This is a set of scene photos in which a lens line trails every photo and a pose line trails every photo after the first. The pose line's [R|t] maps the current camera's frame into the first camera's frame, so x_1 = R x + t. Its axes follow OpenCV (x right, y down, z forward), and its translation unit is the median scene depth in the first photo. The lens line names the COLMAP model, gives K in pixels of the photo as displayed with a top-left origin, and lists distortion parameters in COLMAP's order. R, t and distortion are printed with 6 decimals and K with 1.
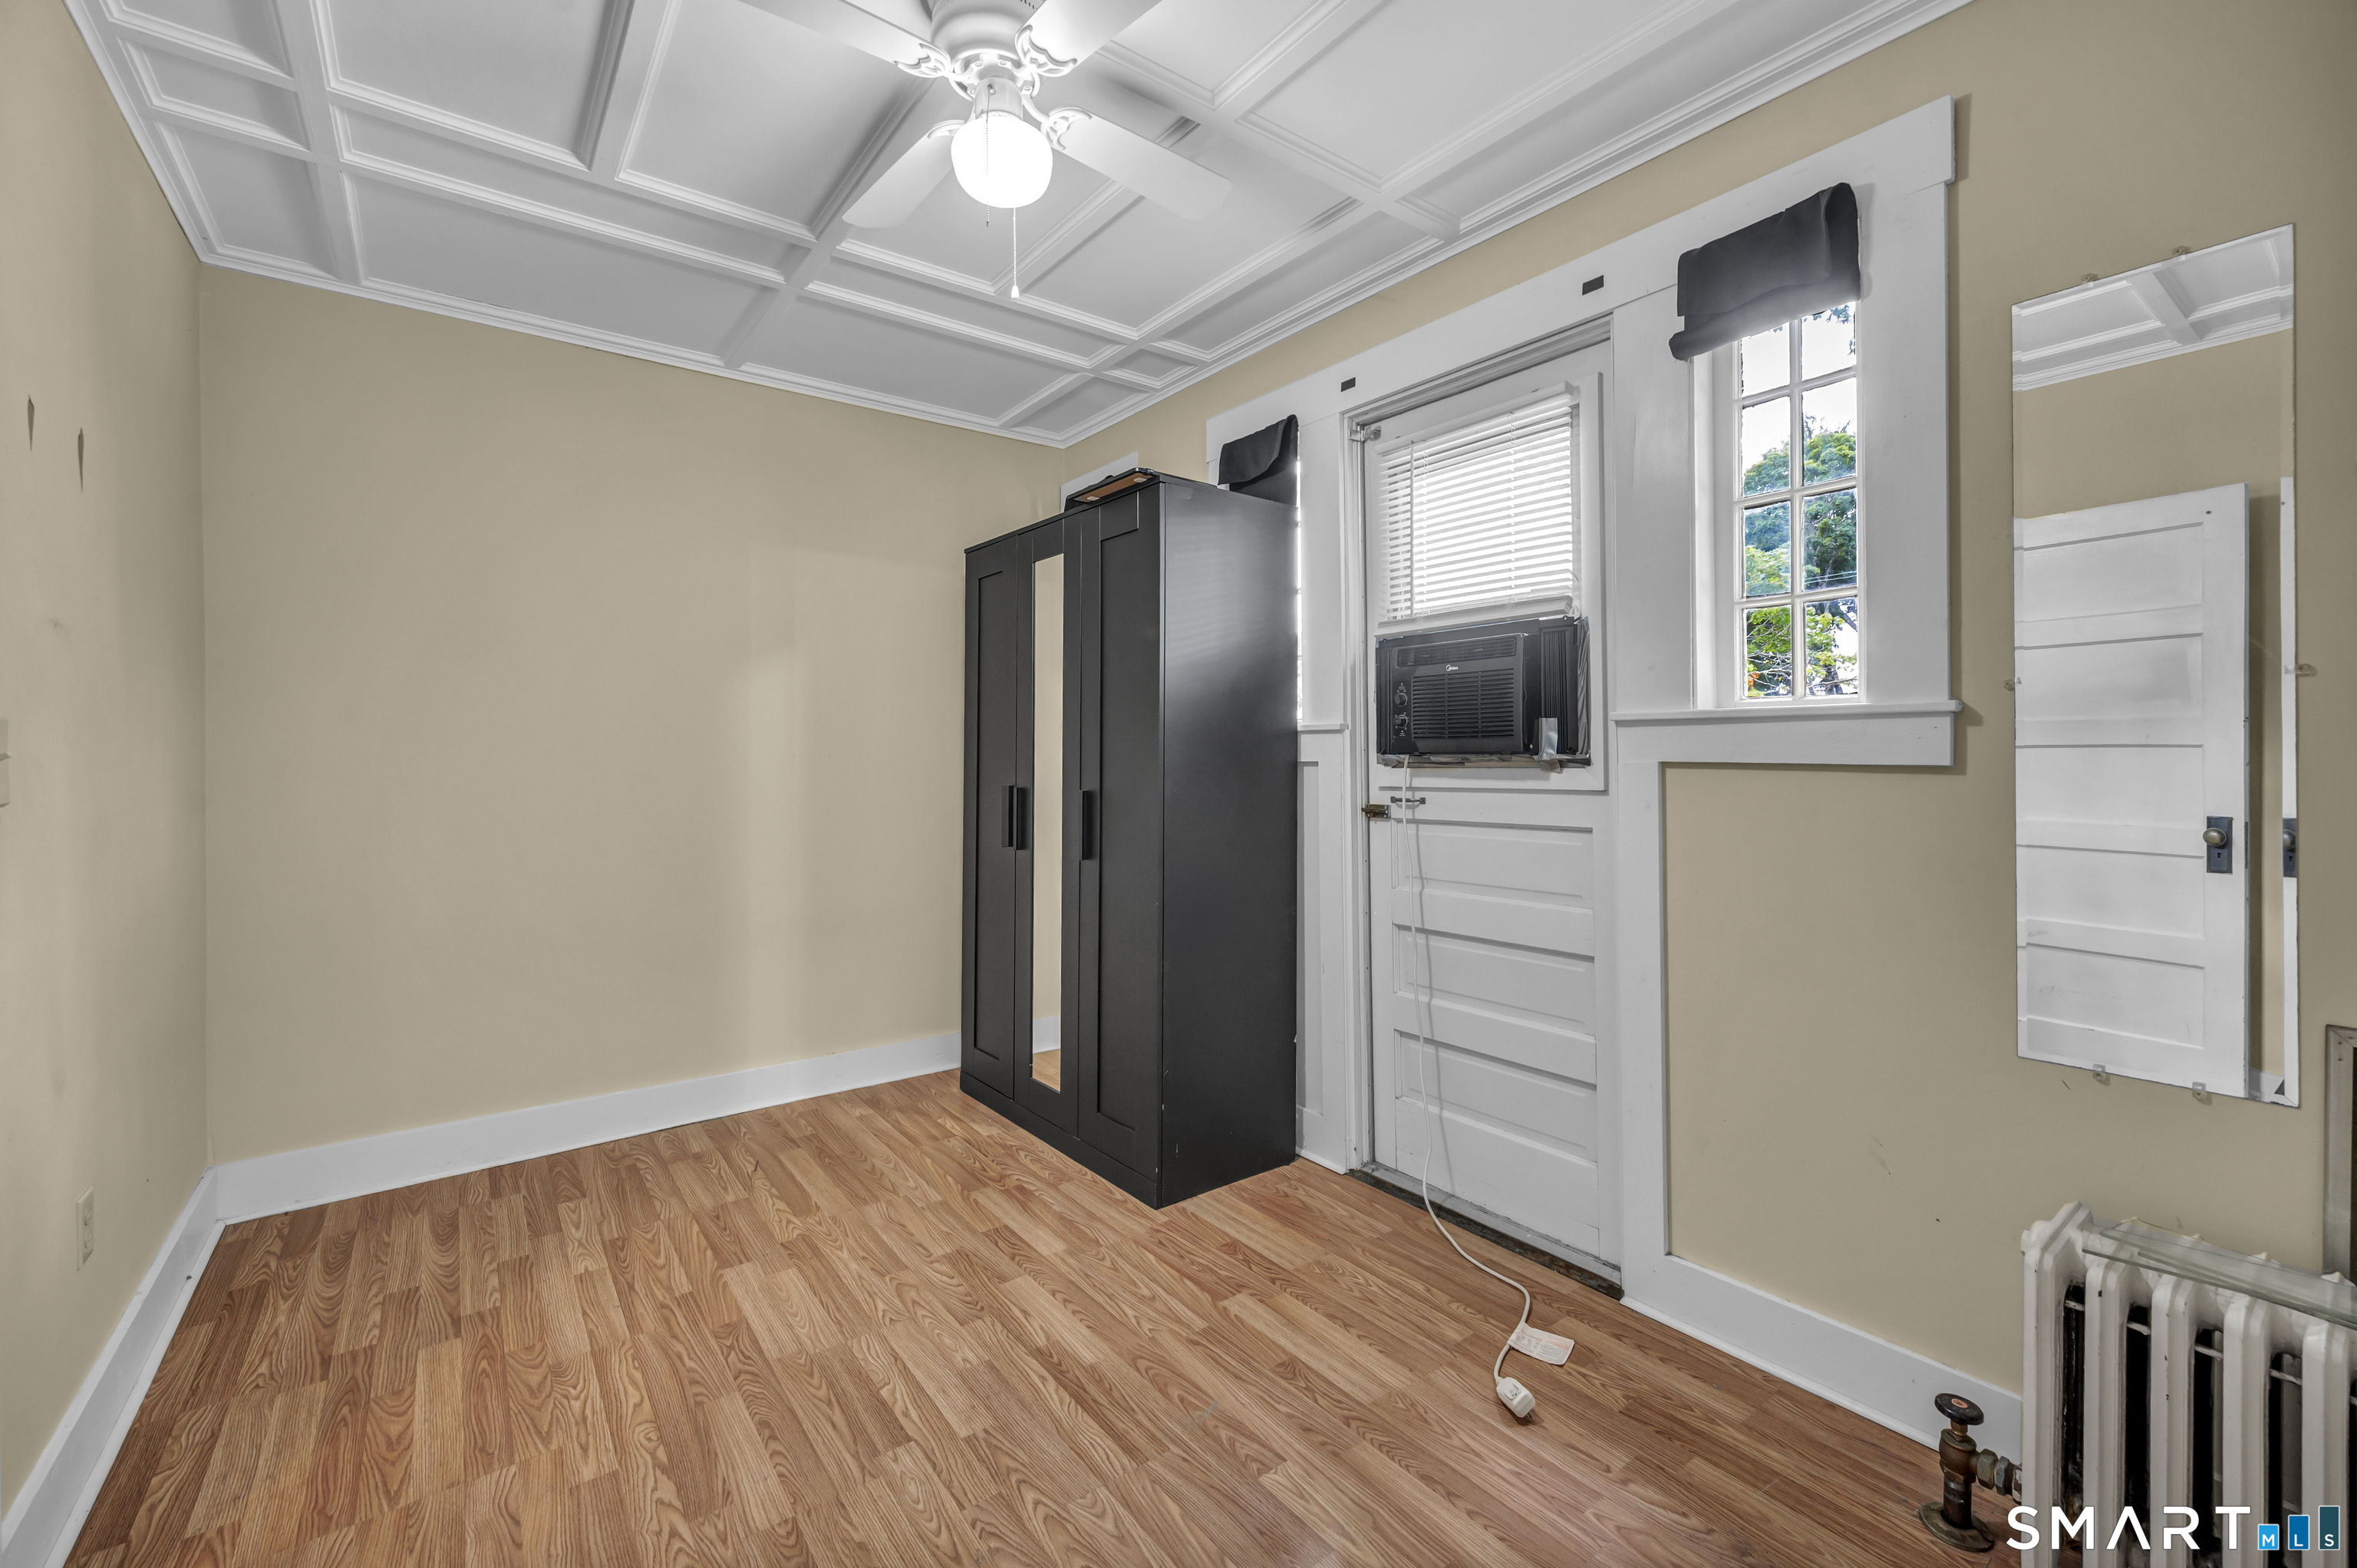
lens RADIAL K [[964.6, 0, 1183.3], [0, 964.6, 760.7], [0, 0, 1]] dist [-0.002149, 0.000251]
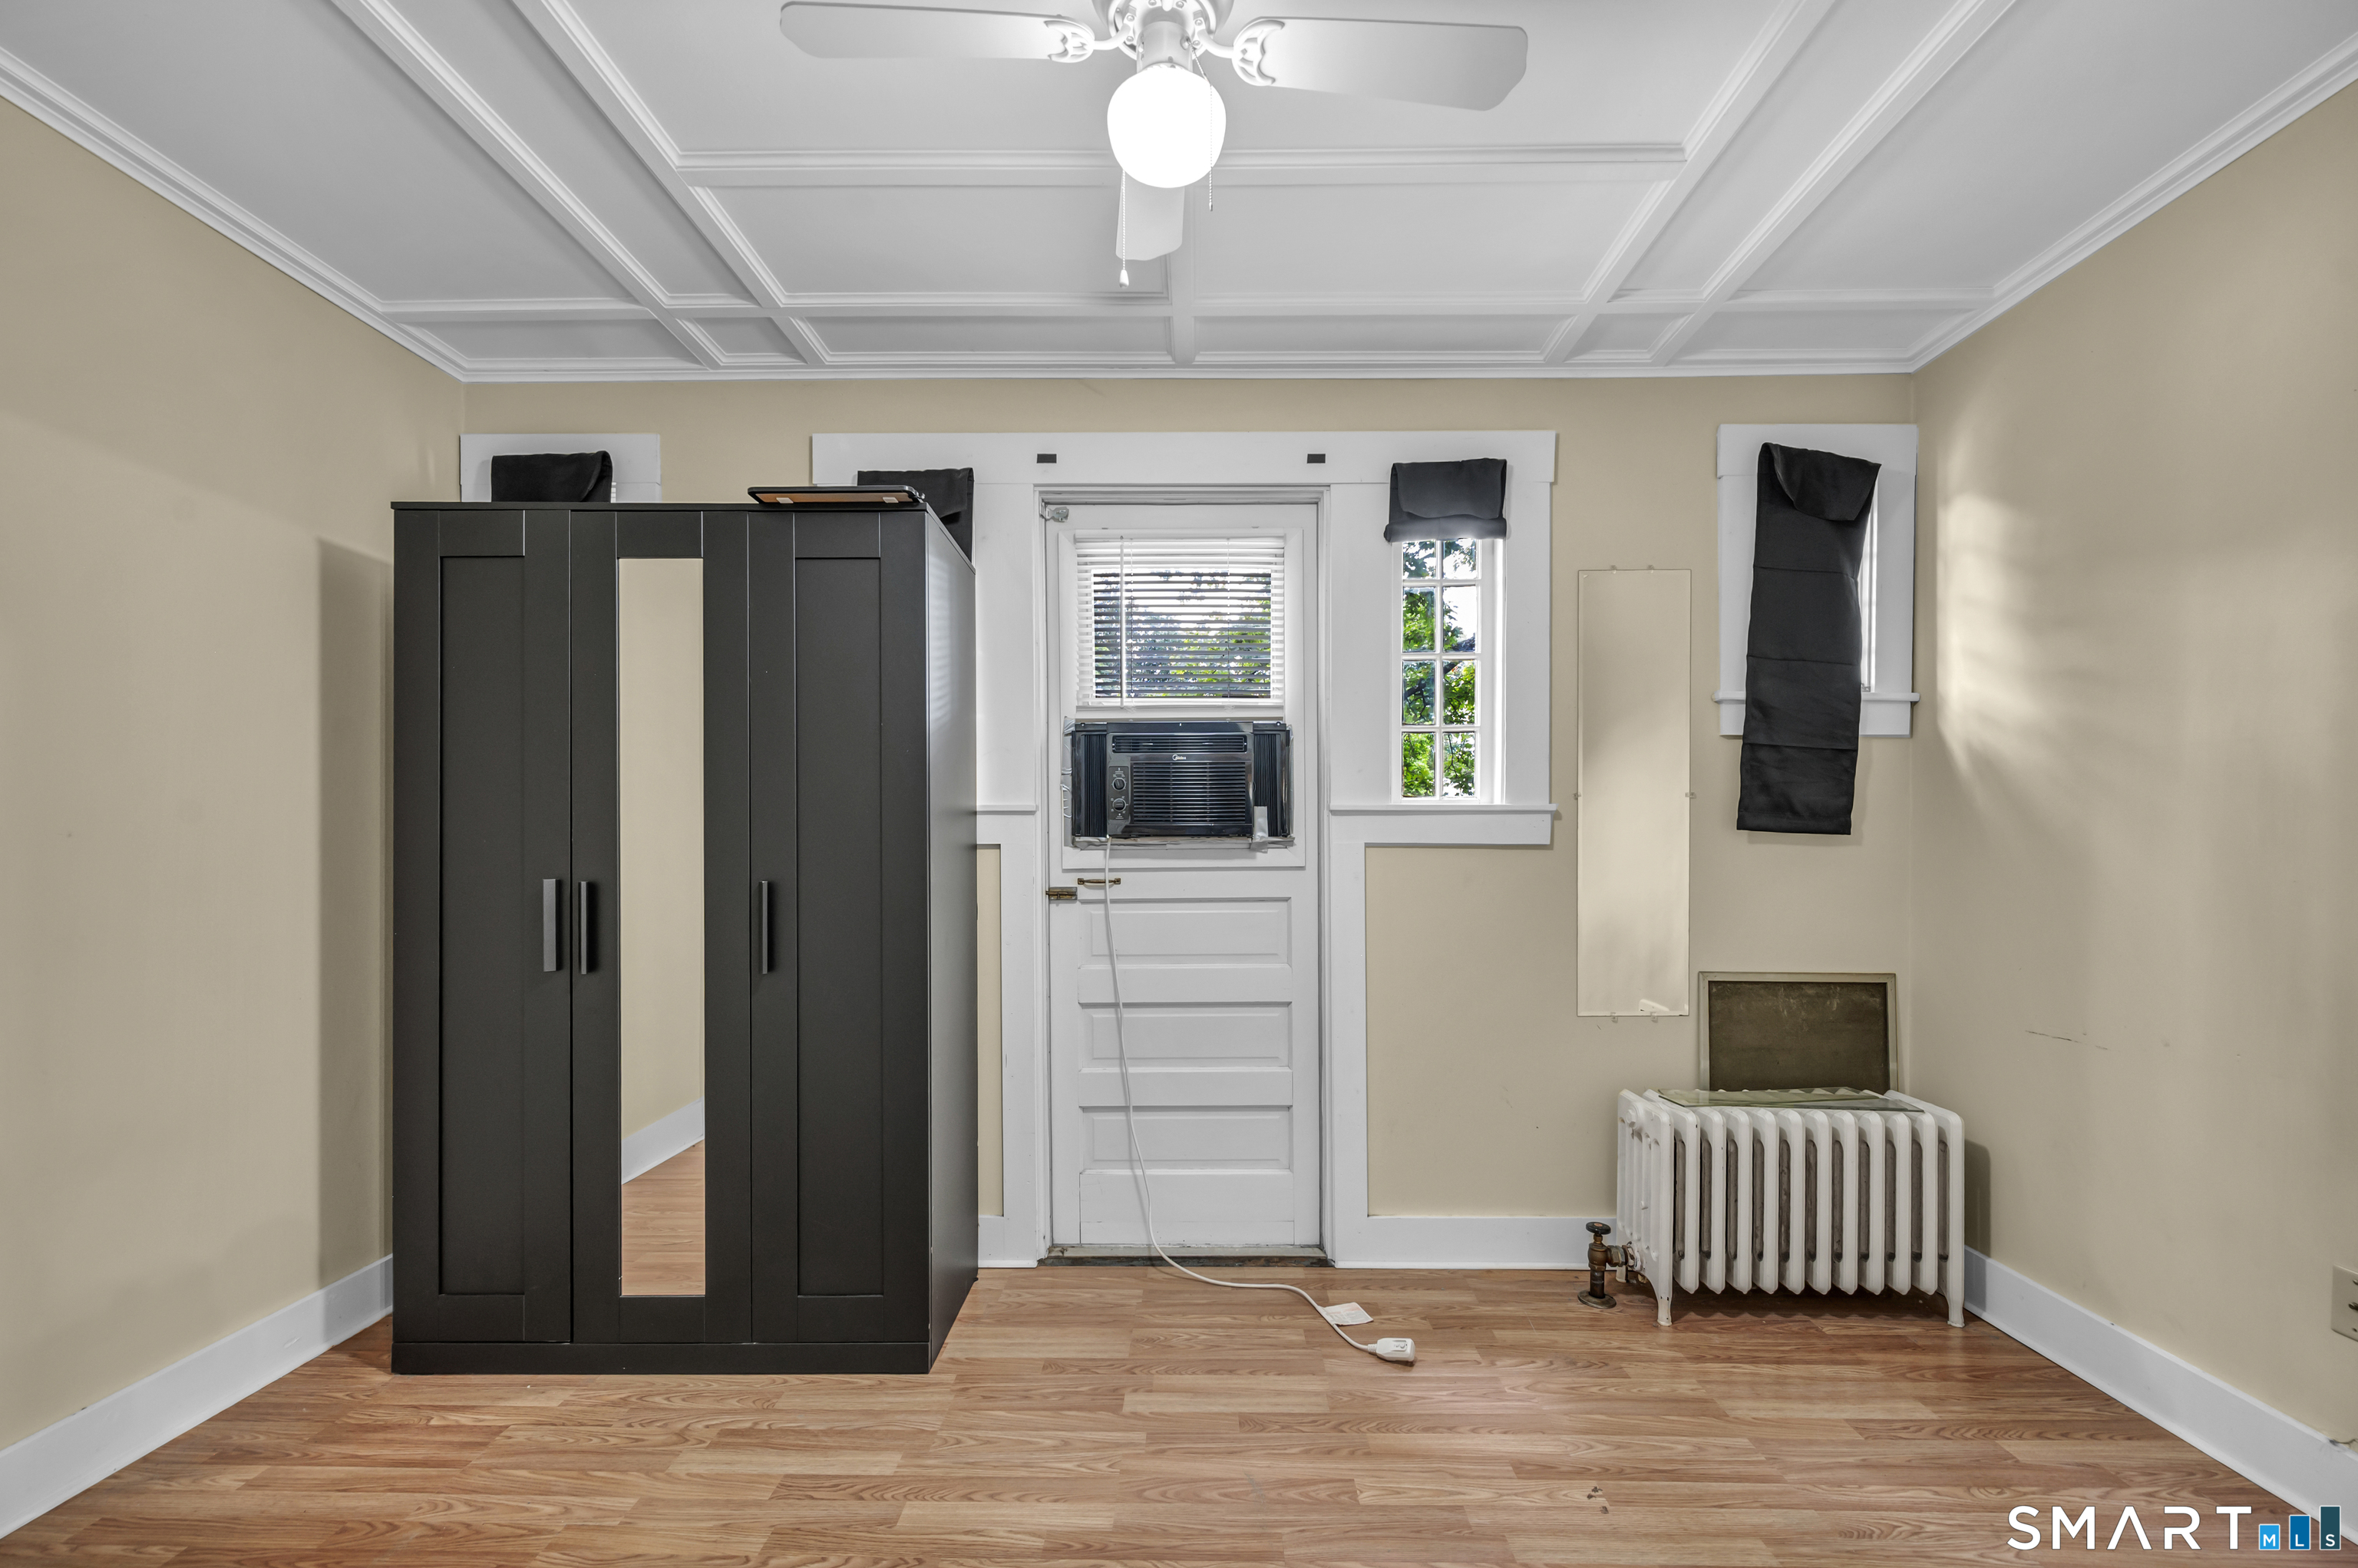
lens RADIAL K [[965.1, 0, 1185.4], [0, 965.1, 857.1], [0, 0, 1]] dist [-0.002149, 0.000251]
pose [[0.623073, -0.006613, 0.782136, -0.572190], [0.003637, 0.999978, 0.005558, 0.010704], [-0.782155, -0.000618, 0.623083, 0.313017]]
